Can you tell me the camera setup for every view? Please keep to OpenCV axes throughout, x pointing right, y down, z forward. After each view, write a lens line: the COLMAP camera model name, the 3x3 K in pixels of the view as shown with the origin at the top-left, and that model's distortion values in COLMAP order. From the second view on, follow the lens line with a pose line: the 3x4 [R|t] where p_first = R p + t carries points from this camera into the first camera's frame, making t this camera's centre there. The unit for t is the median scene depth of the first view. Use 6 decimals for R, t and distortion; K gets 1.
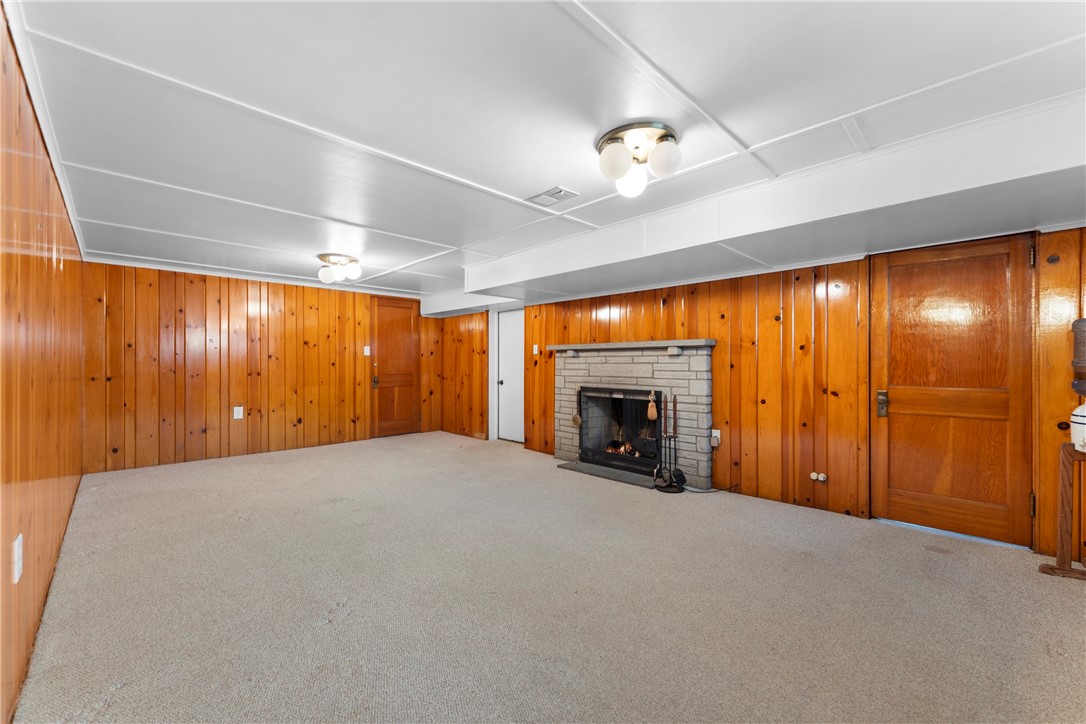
lens RADIAL K [[445.5, 0, 543.8], [0, 445.5, 366.2], [0, 0, 1]] dist [0.001249, -0.000124]
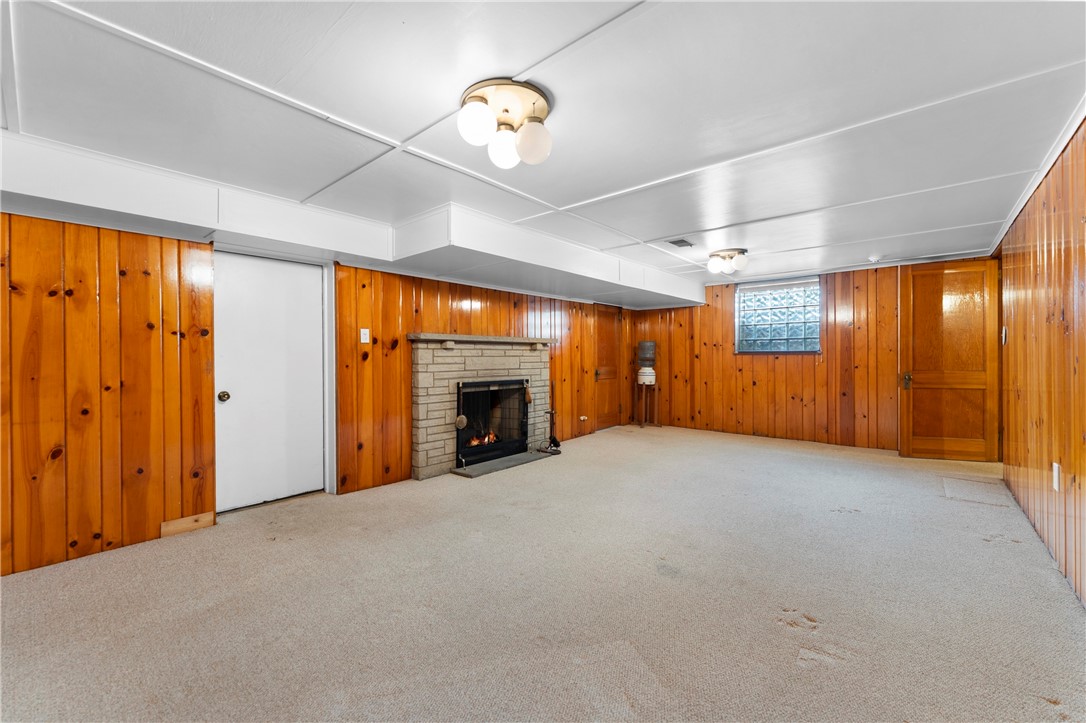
lens RADIAL K [[445.5, 0, 543.1], [0, 445.5, 355.6], [0, 0, 1]] dist [0.001249, -0.000124]
pose [[-0.101961, -0.000270, 0.994788, -0.805248], [0.007000, 0.999975, 0.000989, -0.007781], [-0.994764, 0.007065, -0.101957, 0.918882]]
